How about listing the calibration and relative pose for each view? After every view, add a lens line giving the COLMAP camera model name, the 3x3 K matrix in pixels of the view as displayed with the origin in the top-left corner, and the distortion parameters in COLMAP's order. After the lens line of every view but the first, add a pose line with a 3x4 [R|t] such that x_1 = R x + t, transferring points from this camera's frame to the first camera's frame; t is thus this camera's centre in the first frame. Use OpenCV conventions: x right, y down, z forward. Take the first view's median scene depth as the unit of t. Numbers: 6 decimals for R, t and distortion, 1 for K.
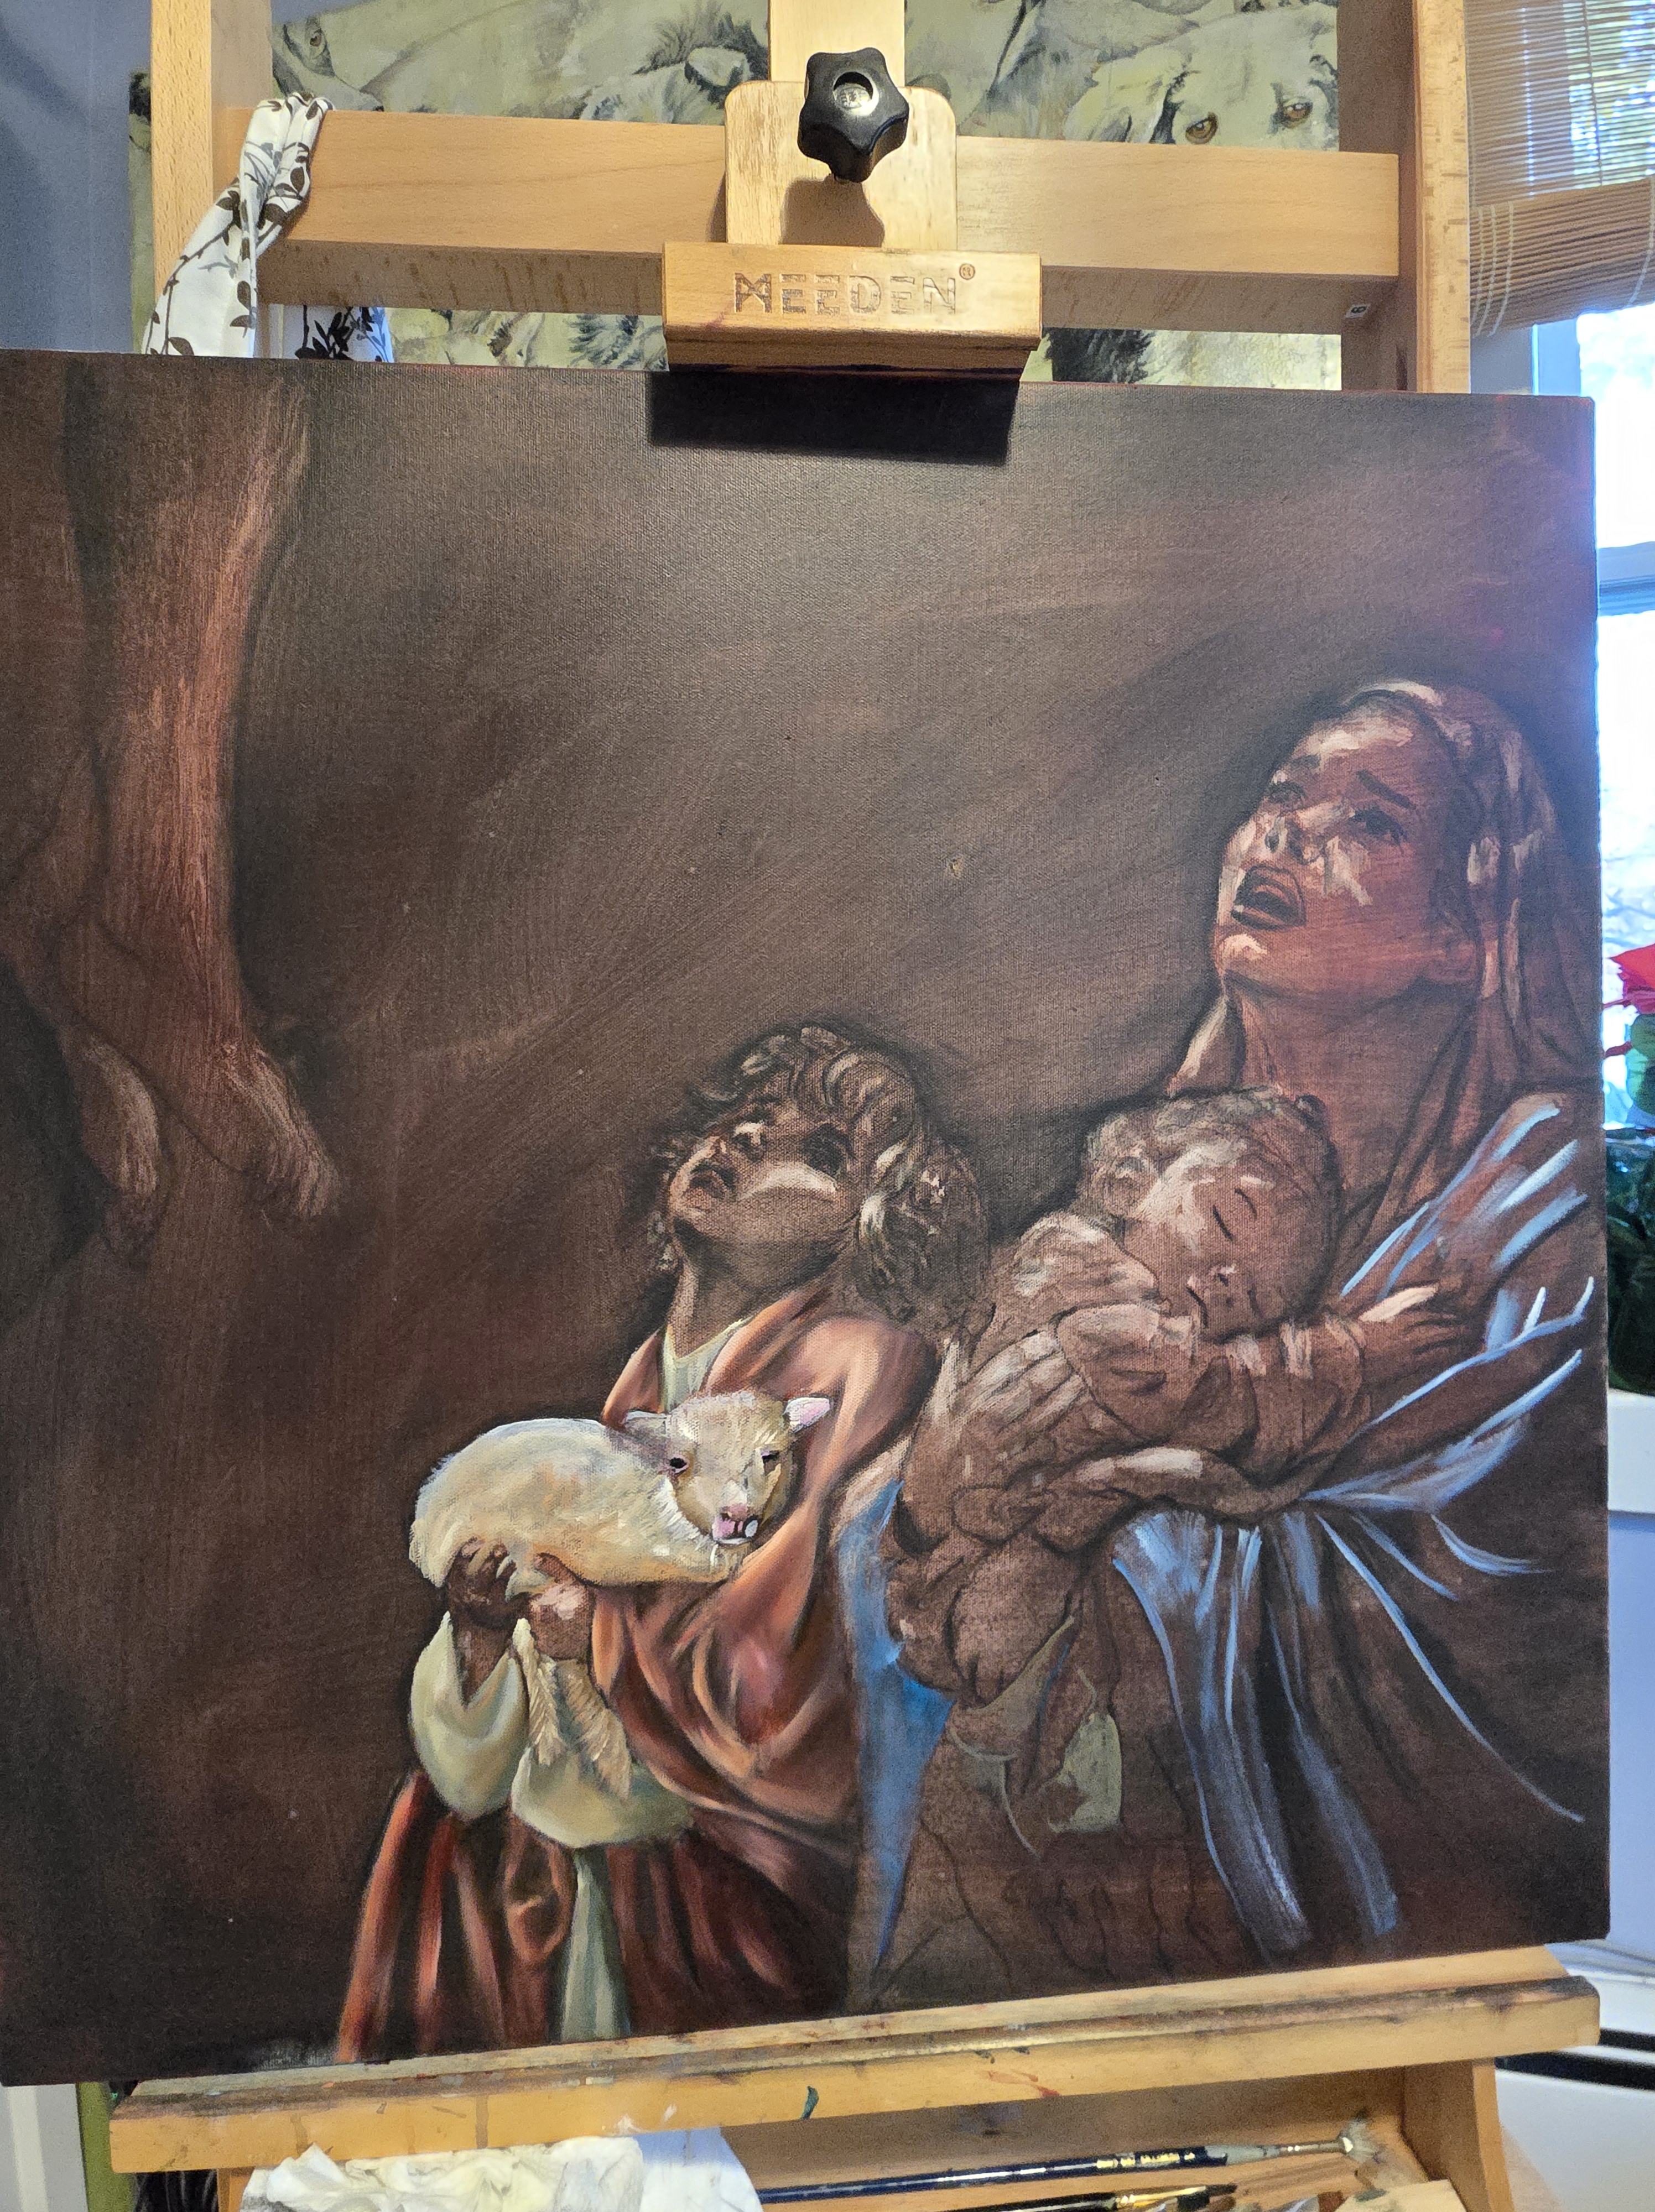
lens RADIAL K [[1122.3, 0, 827.5], [0, 1122.3, 1106.0], [0, 0, 1]] dist [-0.004993, 0.008692]
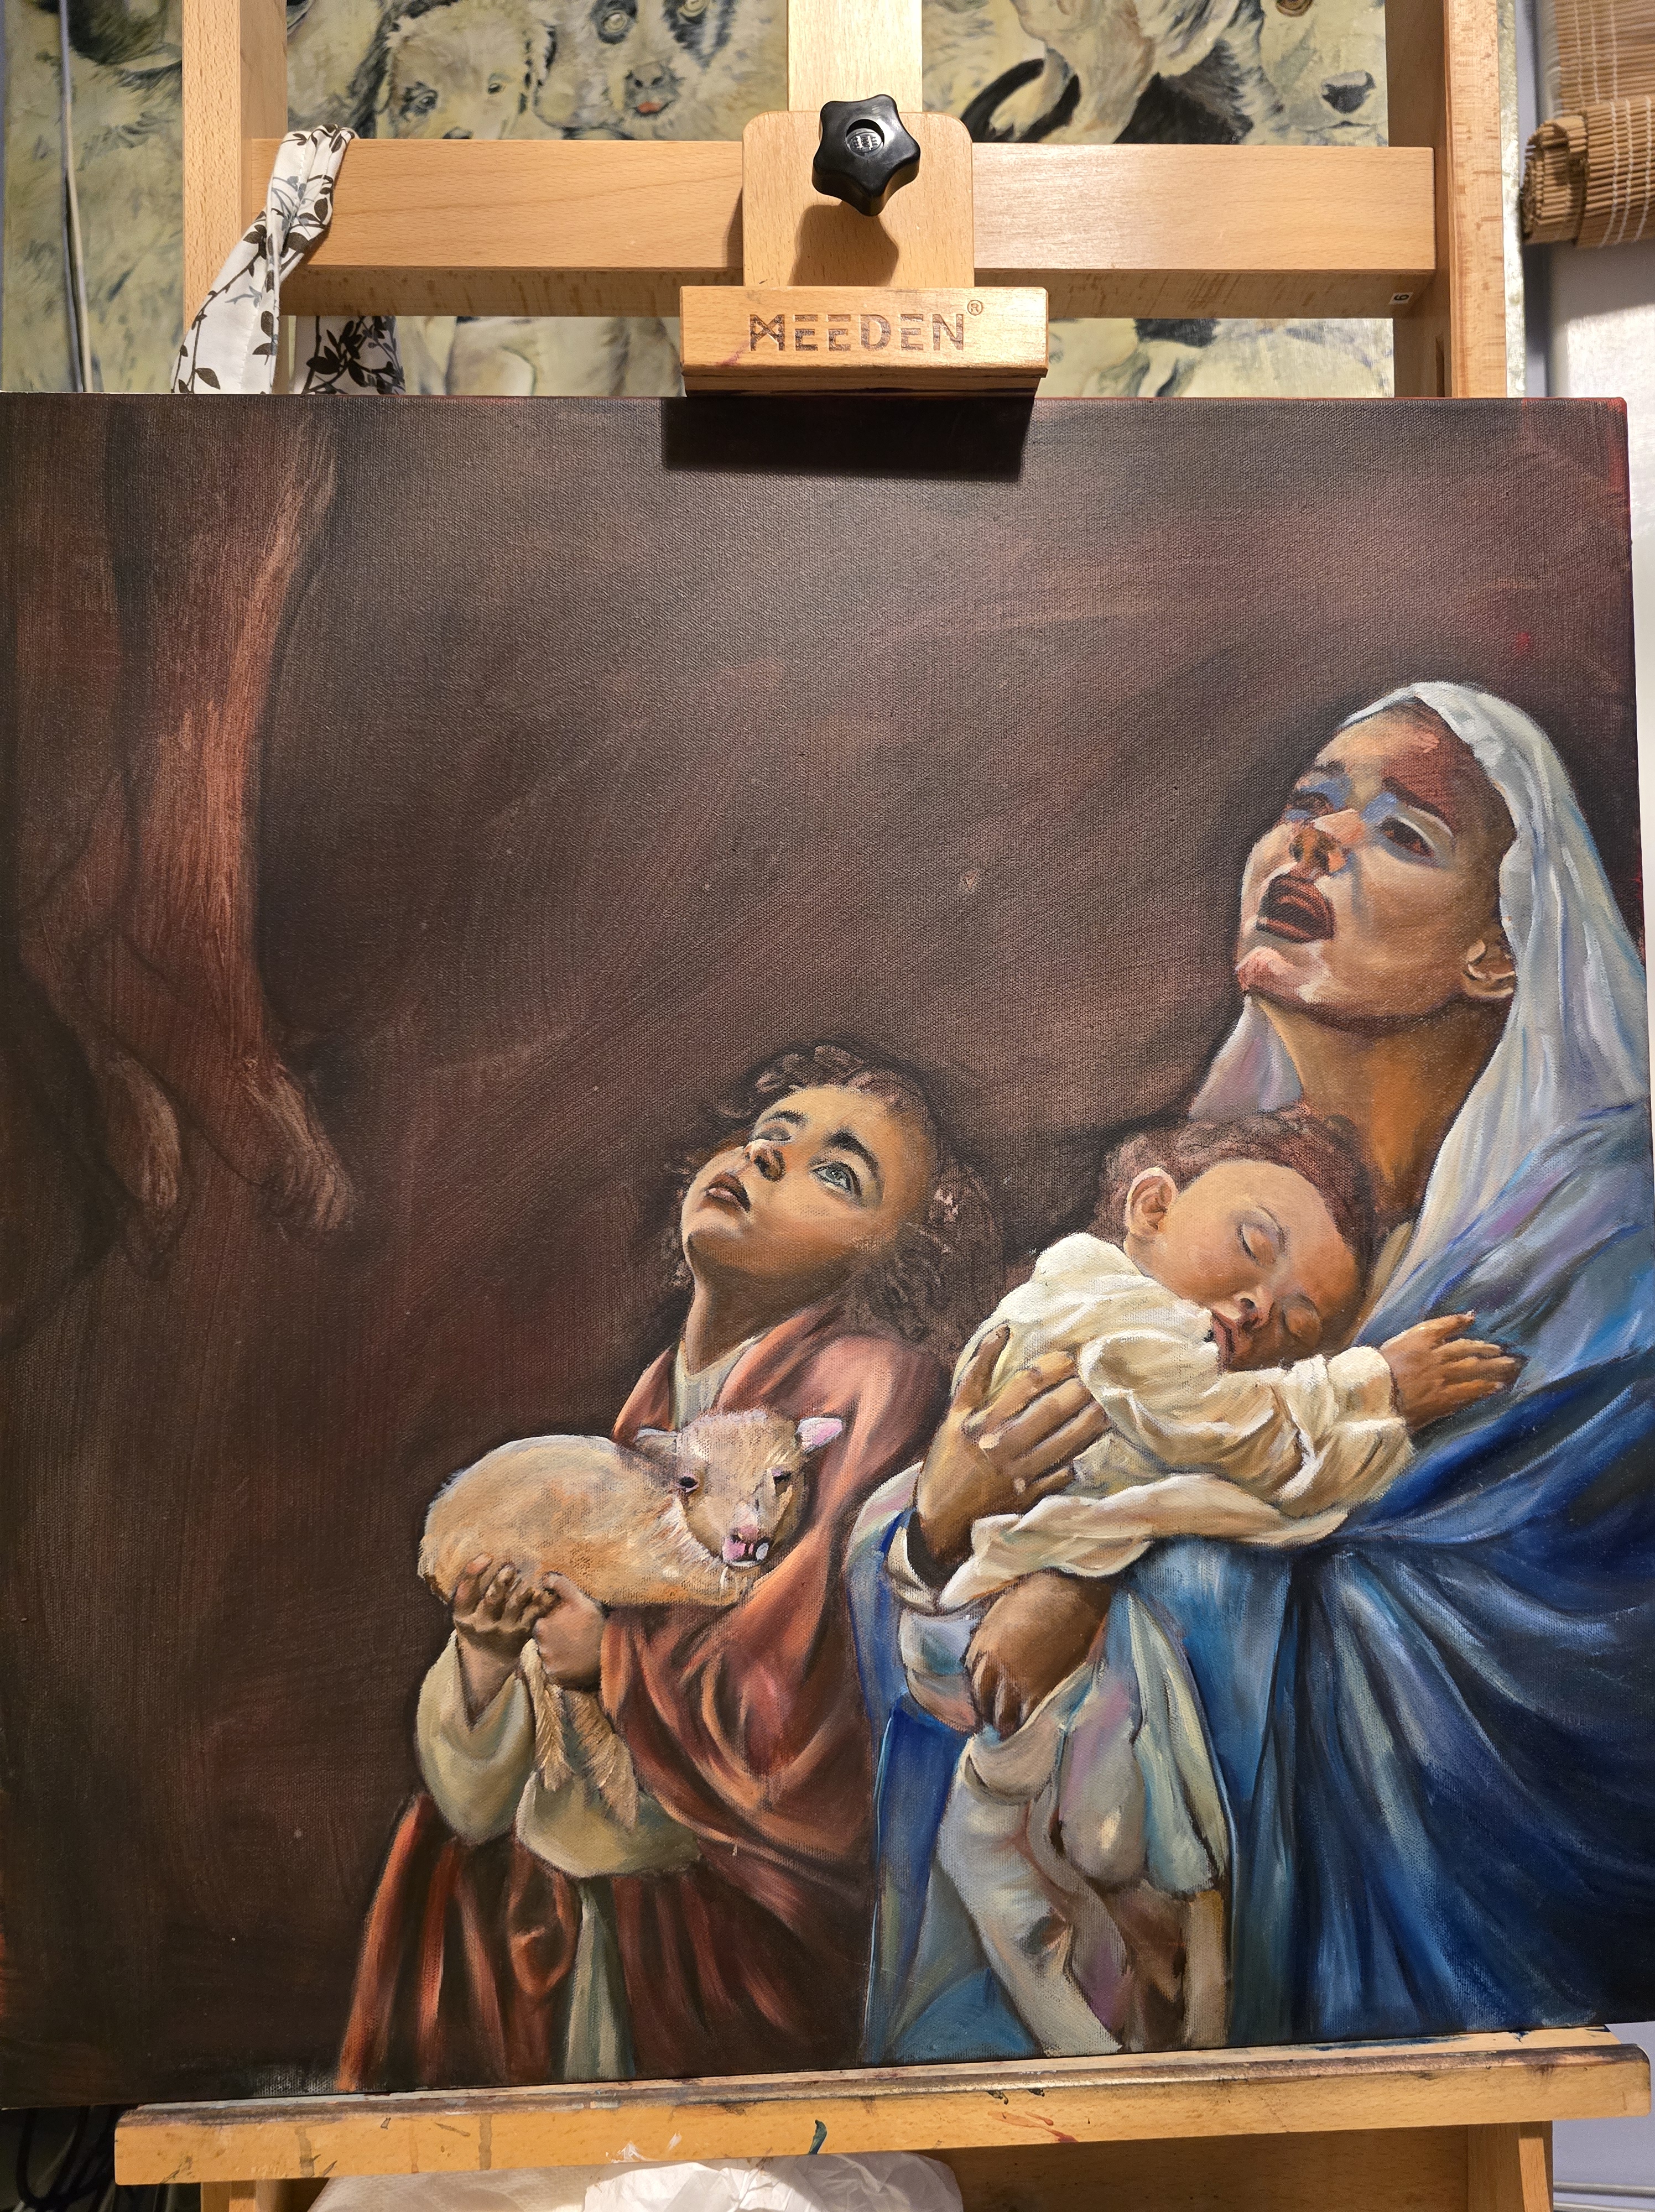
lens RADIAL K [[1531.3, 0, 844.0], [0, 1531.3, 1142.0], [0, 0, 1]] dist [0.035015, -0.021238]
pose [[0.999522, 0.001298, -0.030894, 0.045502], [-0.002396, 0.999366, -0.035525, 0.066239], [0.030828, 0.035582, 0.998891, -0.359054]]
